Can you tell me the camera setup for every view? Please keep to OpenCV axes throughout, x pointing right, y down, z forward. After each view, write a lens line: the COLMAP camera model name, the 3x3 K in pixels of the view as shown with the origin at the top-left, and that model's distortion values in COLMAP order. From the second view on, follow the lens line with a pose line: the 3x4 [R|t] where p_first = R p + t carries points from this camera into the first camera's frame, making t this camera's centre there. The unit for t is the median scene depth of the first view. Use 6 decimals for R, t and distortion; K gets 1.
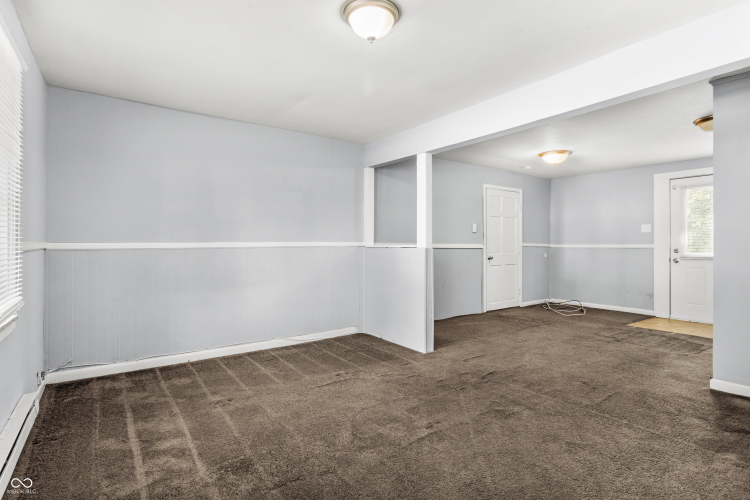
lens RADIAL K [[364.8, 0, 372.3], [0, 364.8, 244.4], [0, 0, 1]] dist [-0.001000, -0.000237]
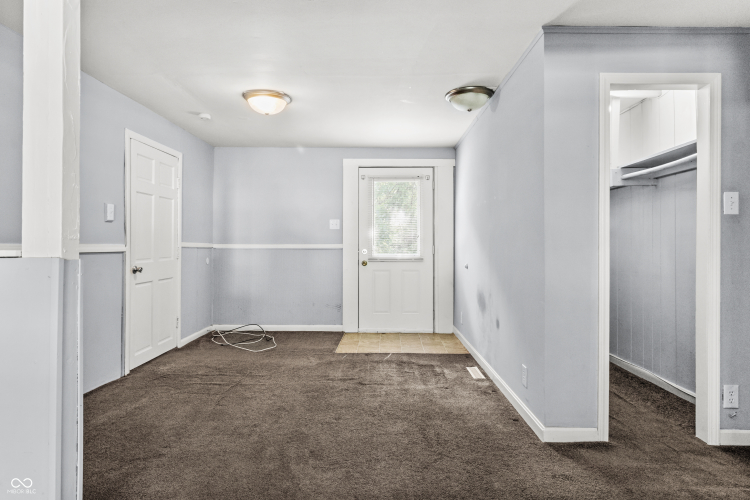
lens RADIAL K [[453.9, 0, 374.9], [0, 453.9, 238.8], [0, 0, 1]] dist [0.001752, 0.001401]
pose [[0.593389, 0.008286, 0.804873, -0.007015], [-0.001524, 0.999957, -0.009171, -0.002462], [-0.804914, 0.004215, 0.593376, 0.332154]]
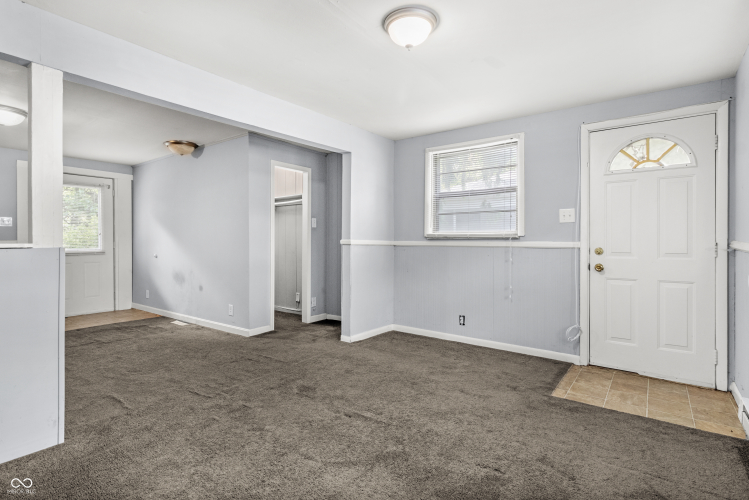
lens RADIAL K [[382.5, 0, 374.1], [0, 382.5, 238.1], [0, 0, 1]] dist [0.000158, -0.000024]
pose [[-0.307397, 0.002697, 0.951578, -0.330177], [0.001413, 0.999996, -0.002378, -0.002478], [-0.951580, 0.000613, -0.307400, 0.452601]]
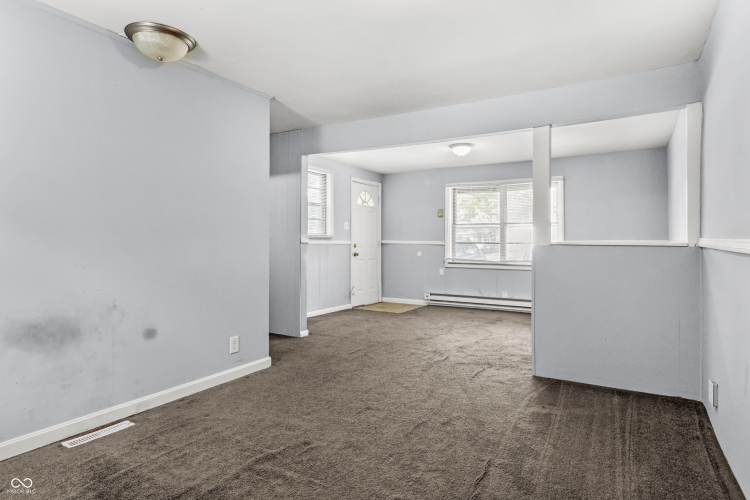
lens RADIAL K [[418.7, 0, 369.4], [0, 418.7, 251.6], [0, 0, 1]] dist [-0.000447, 0.000469]
pose [[-0.914562, 0.004388, -0.404421, 0.529926], [-0.004527, 0.999767, 0.021084, 0.007602], [0.404420, 0.021113, -0.914330, 1.036718]]
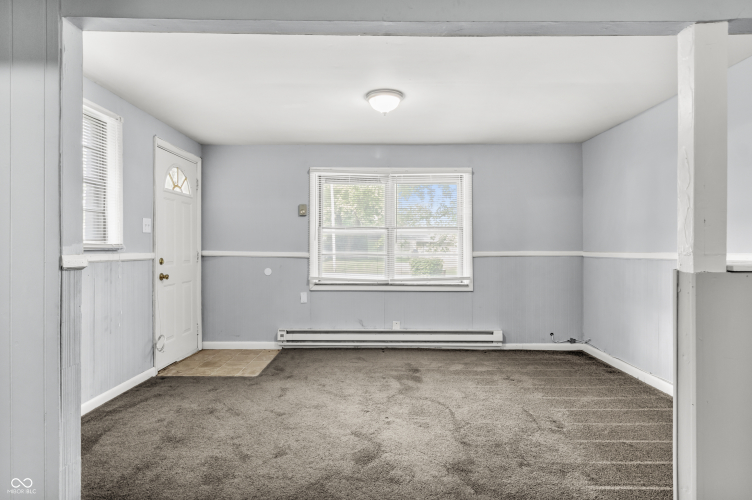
lens RADIAL K [[419.8, 0, 370.3], [0, 419.8, 251.6], [0, 0, 1]] dist [-0.000447, 0.000469]
pose [[-0.585842, 0.003893, -0.810416, 0.438093], [-0.002853, 0.999972, 0.006866, -0.004578], [0.810420, 0.006334, -0.585815, 0.611043]]
